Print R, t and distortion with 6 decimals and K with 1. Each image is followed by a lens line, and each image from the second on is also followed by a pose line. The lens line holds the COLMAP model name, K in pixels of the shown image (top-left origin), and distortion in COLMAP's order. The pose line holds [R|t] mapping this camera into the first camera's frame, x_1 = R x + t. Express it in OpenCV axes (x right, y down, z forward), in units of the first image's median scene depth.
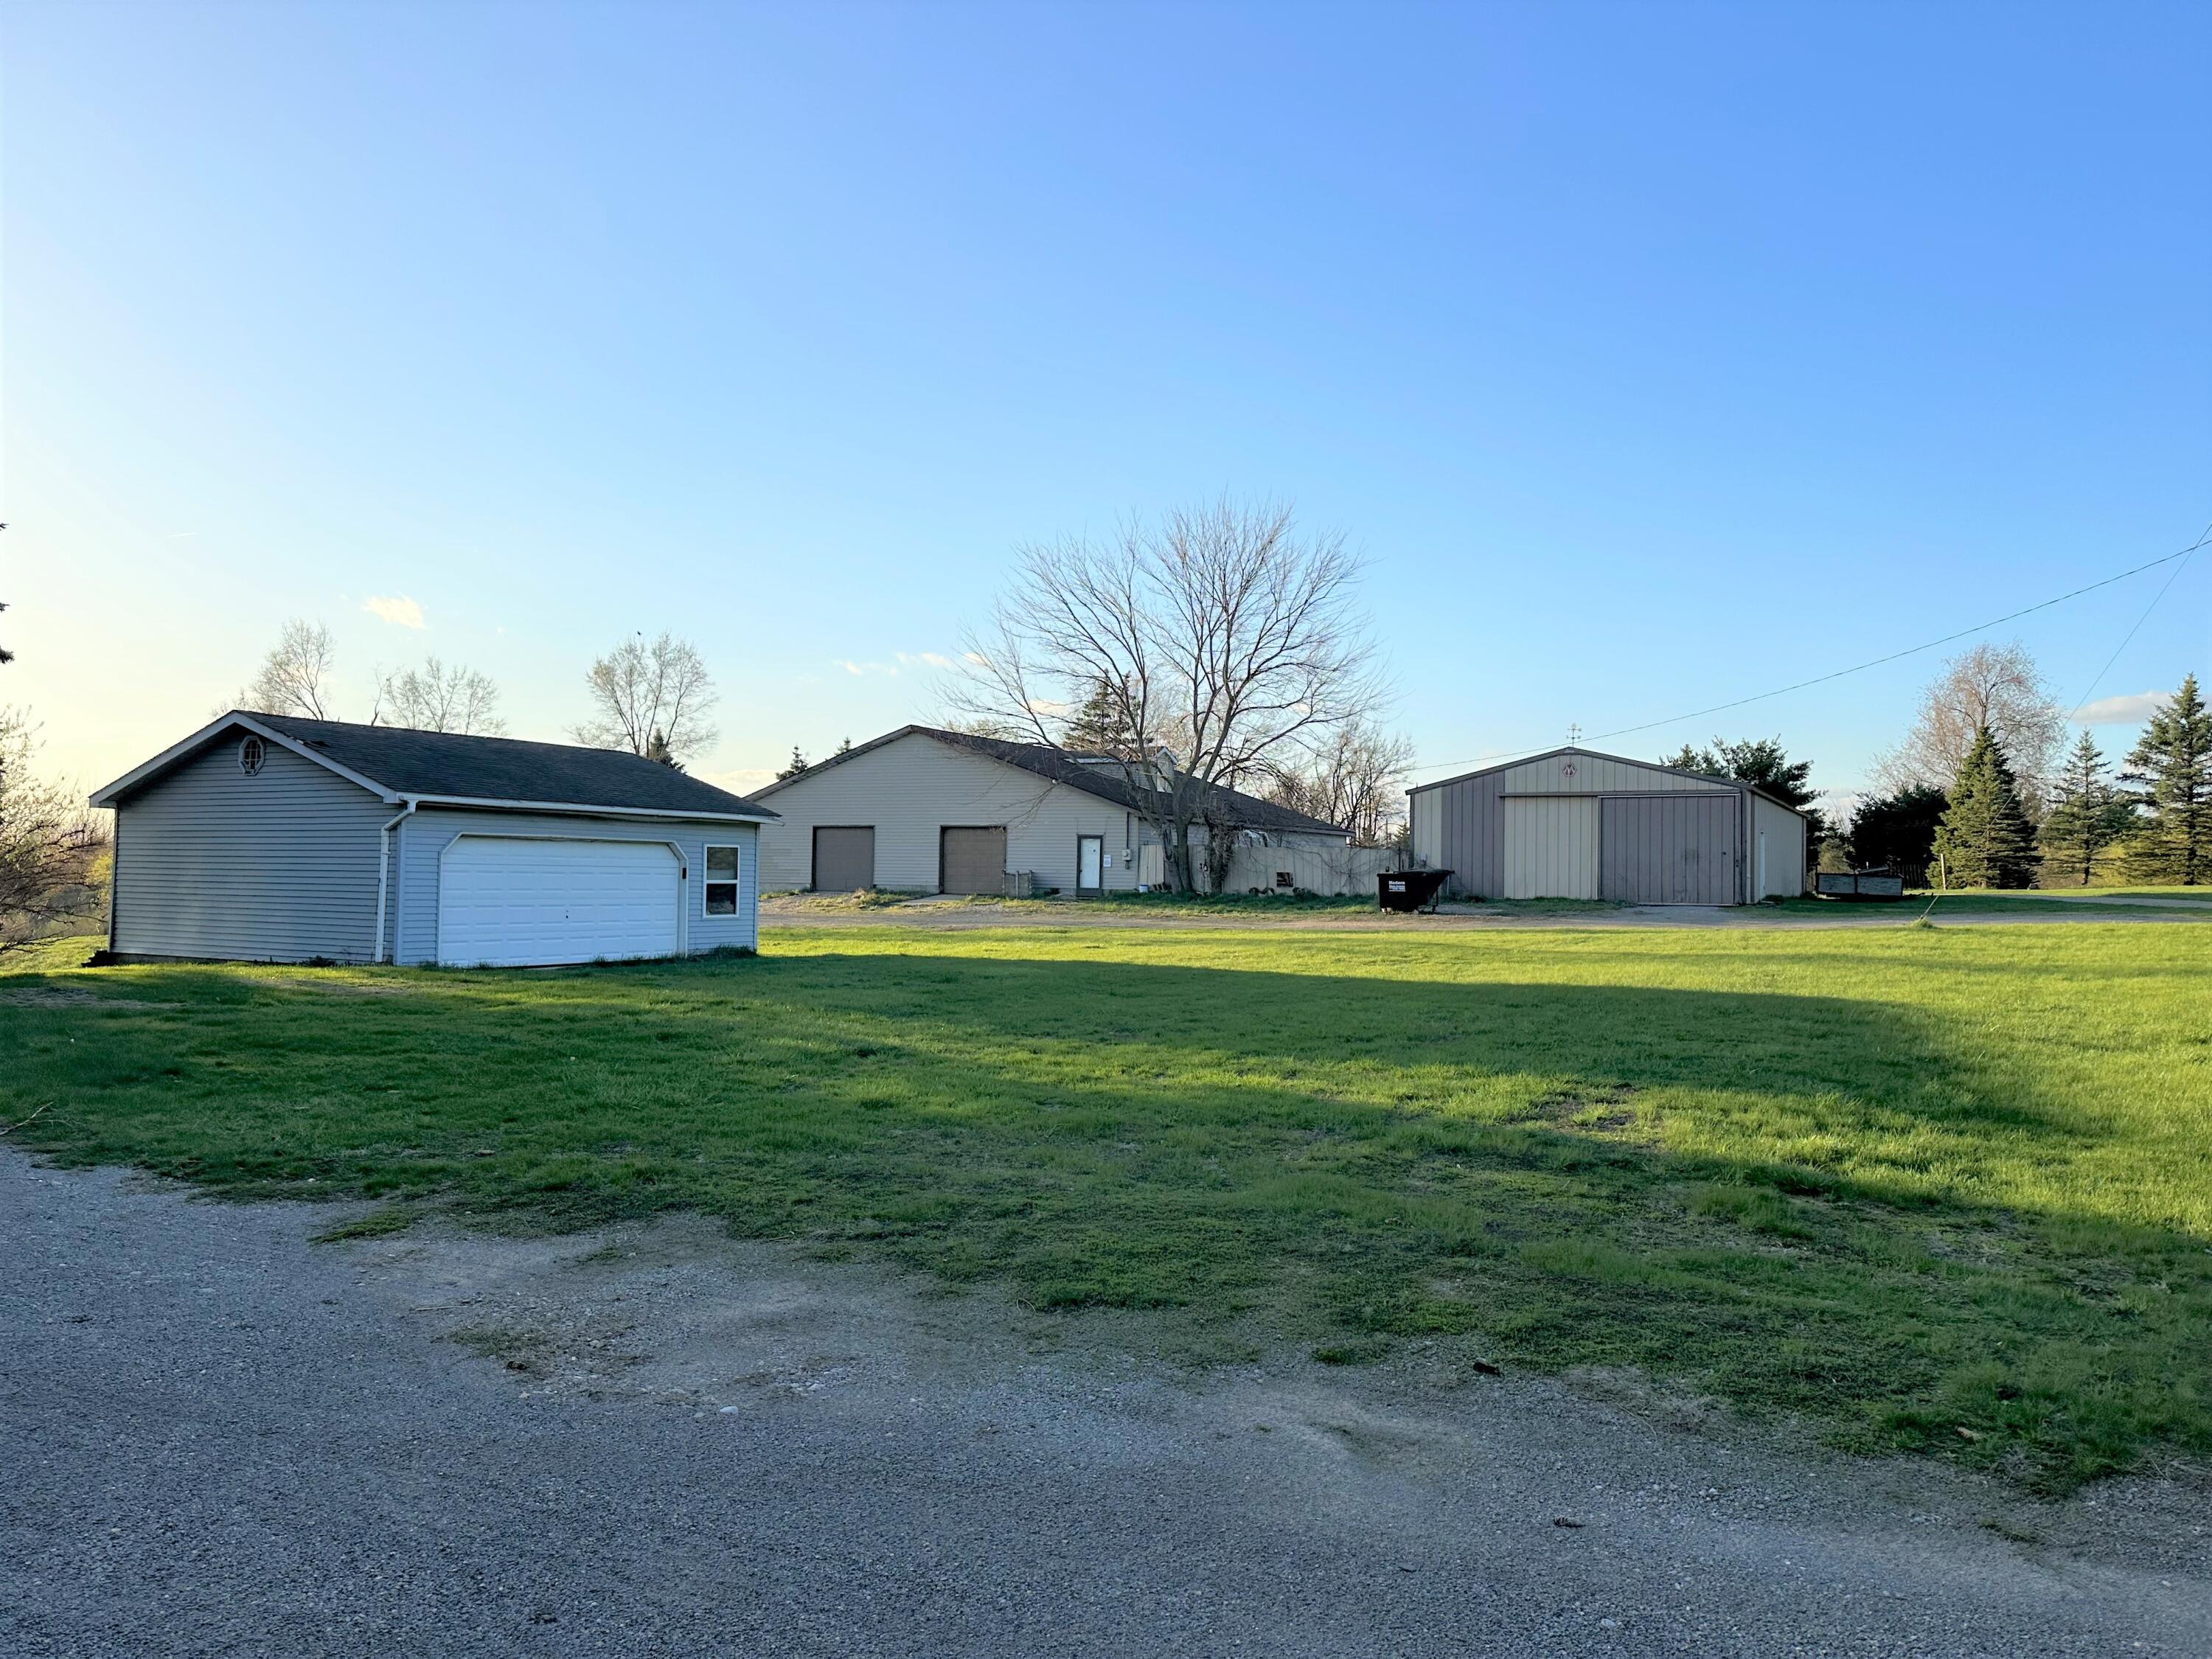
lens RADIAL K [[1523.6, 0, 1123.3], [0, 1523.6, 838.3], [0, 0, 1]] dist [0.056788, -0.018751]
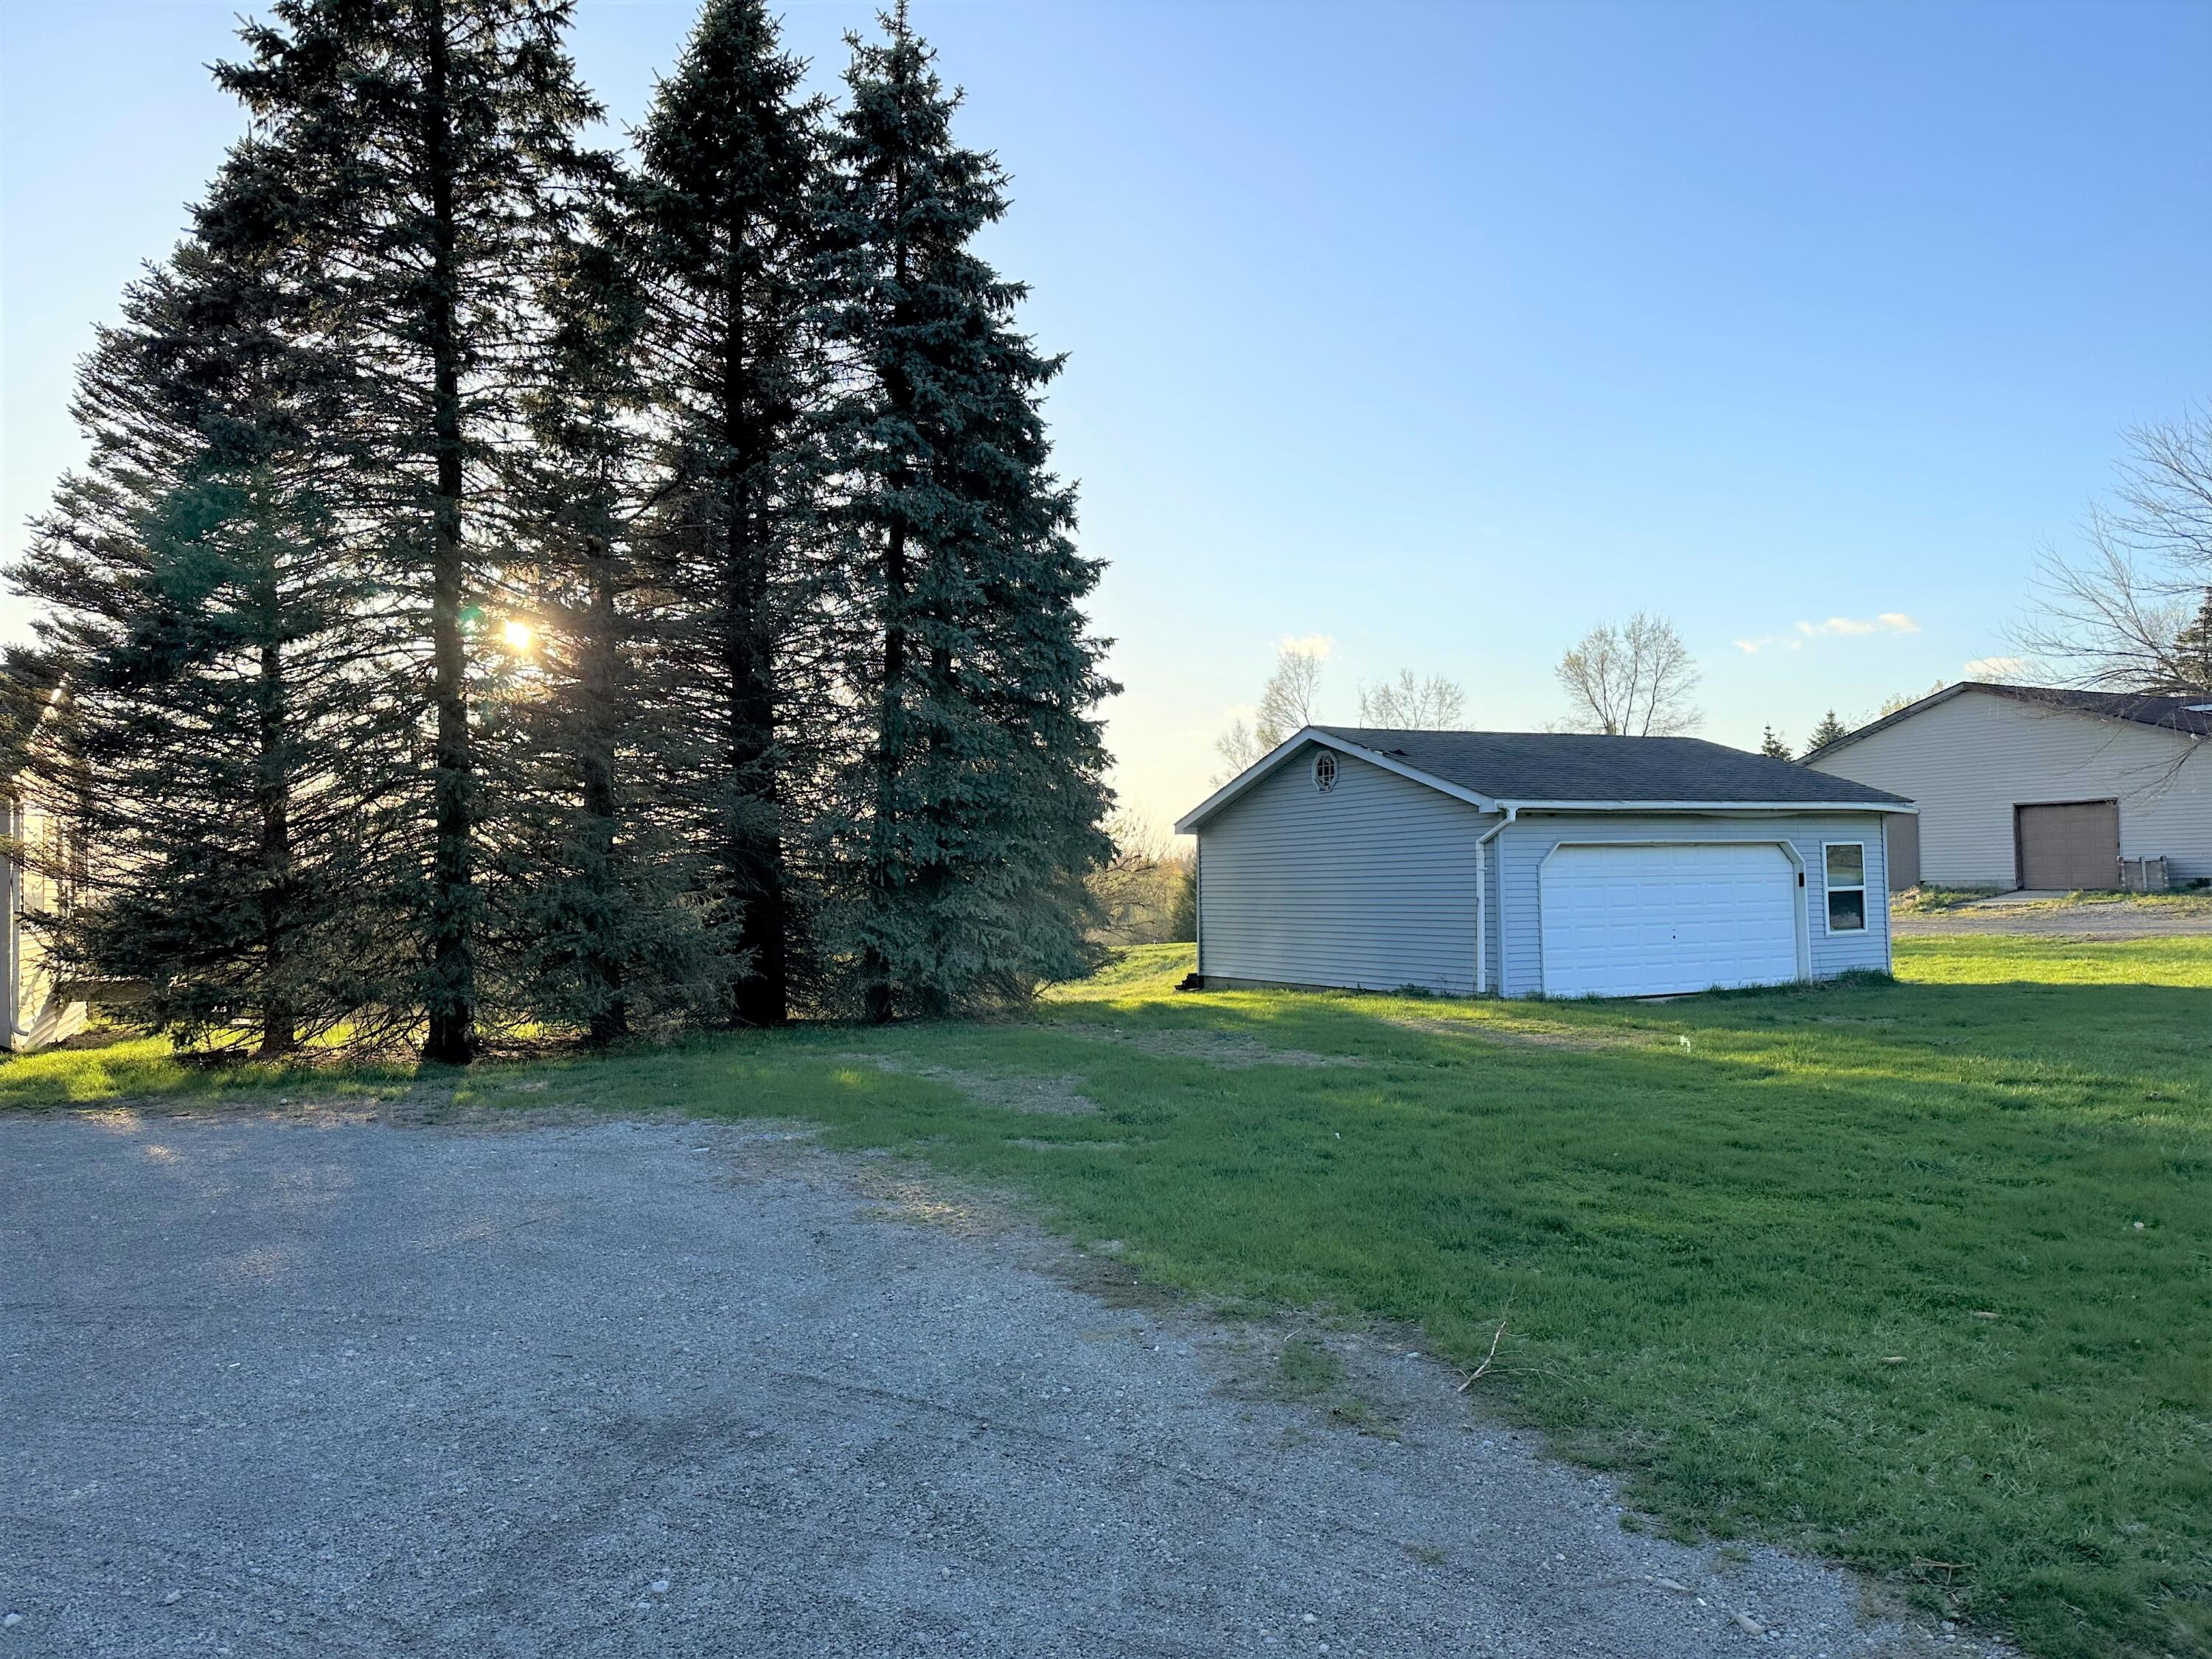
lens RADIAL K [[1523.6, 0, 1099.6], [0, 1523.6, 823.4], [0, 0, 1]] dist [0.056788, -0.018751]
pose [[0.835706, -0.056423, -0.546271, -0.148954], [0.050917, 0.998384, -0.025225, -0.004571], [0.546811, -0.006734, 0.837229, 0.121813]]
